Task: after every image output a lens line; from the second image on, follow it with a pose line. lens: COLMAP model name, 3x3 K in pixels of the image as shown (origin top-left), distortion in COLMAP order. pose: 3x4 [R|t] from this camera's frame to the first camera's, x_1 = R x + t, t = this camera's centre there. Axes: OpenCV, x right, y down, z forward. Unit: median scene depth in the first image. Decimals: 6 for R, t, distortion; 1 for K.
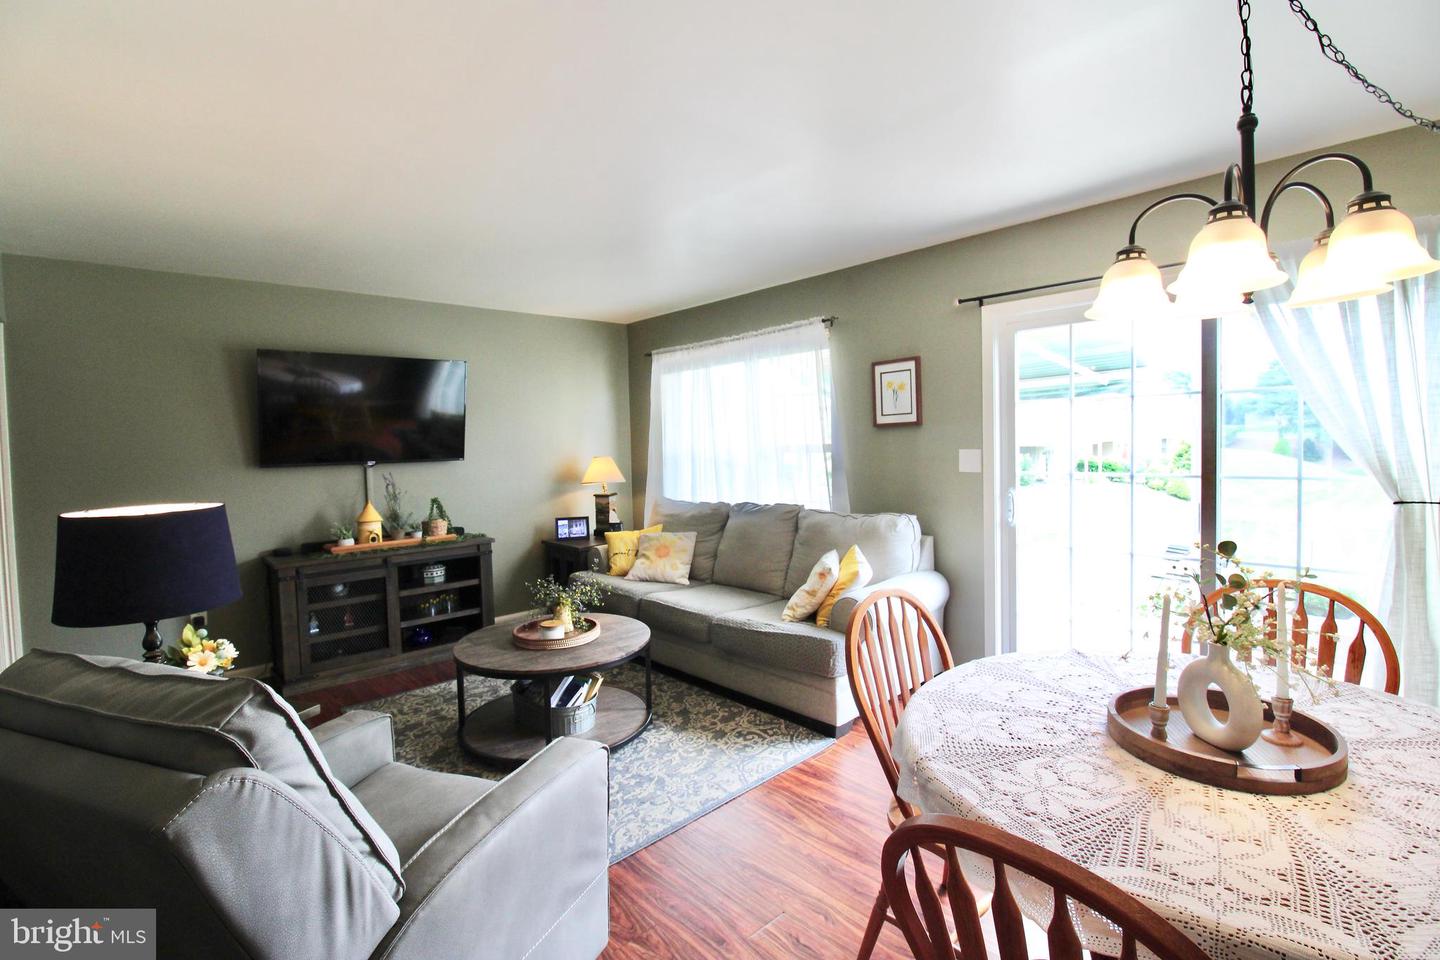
lens RADIAL K [[676.0, 0, 718.1], [0, 676.0, 479.6], [0, 0, 1]] dist [-0.003502, -0.001821]
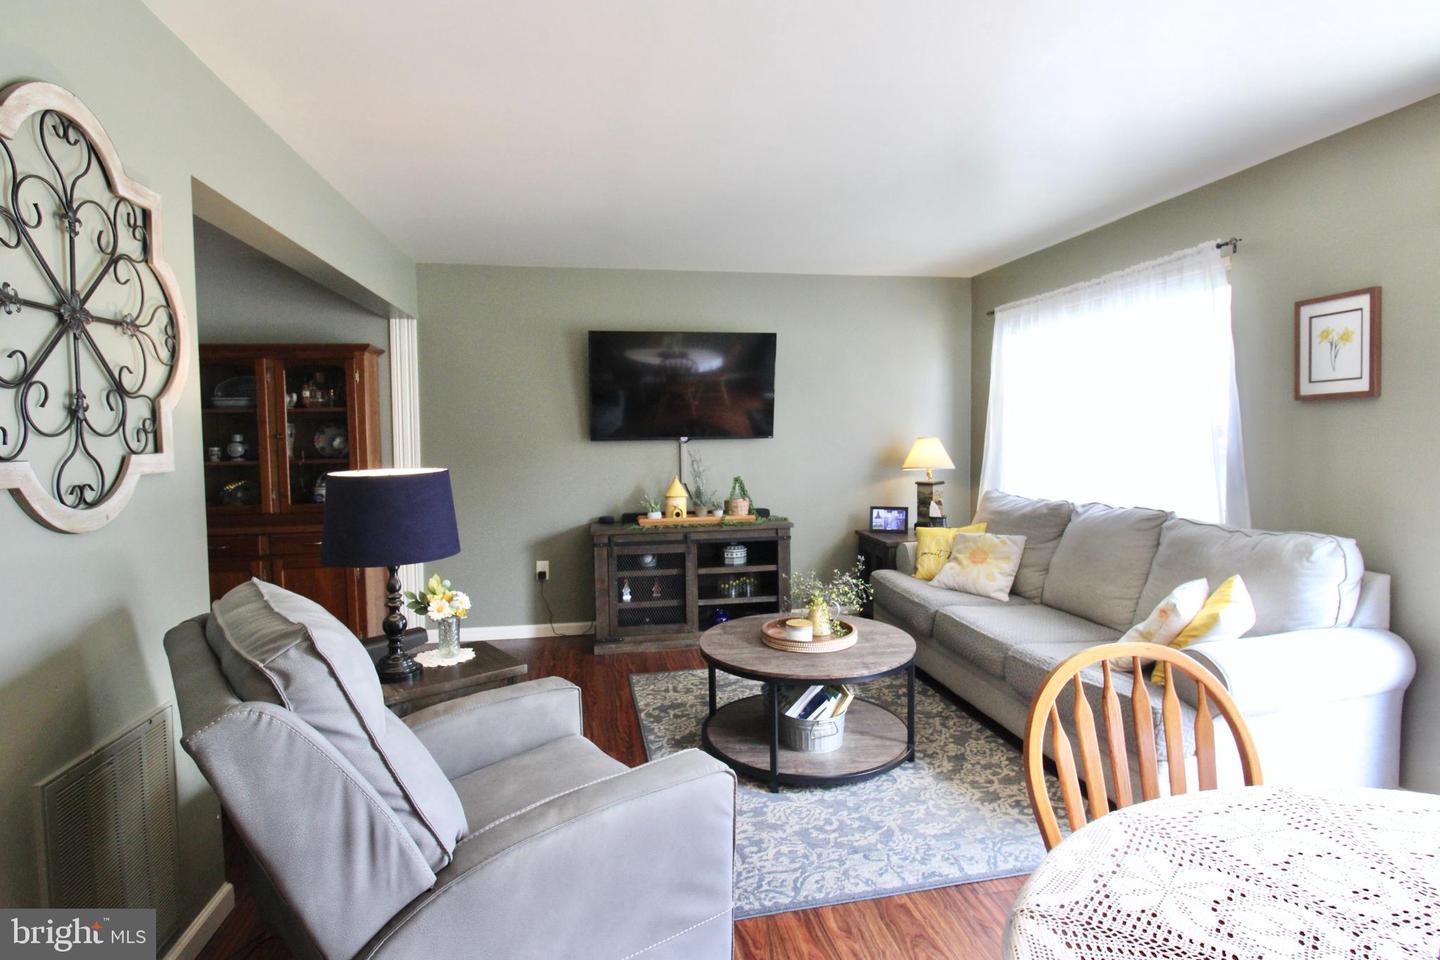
lens RADIAL K [[753.2, 0, 720.8], [0, 753.2, 478.9], [0, 0, 1]] dist [0.004495, -0.012262]
pose [[0.851516, 0.049830, -0.521955, 0.154373], [-0.039050, 0.998736, 0.031640, -0.002866], [0.522872, -0.006559, 0.852386, 0.091879]]
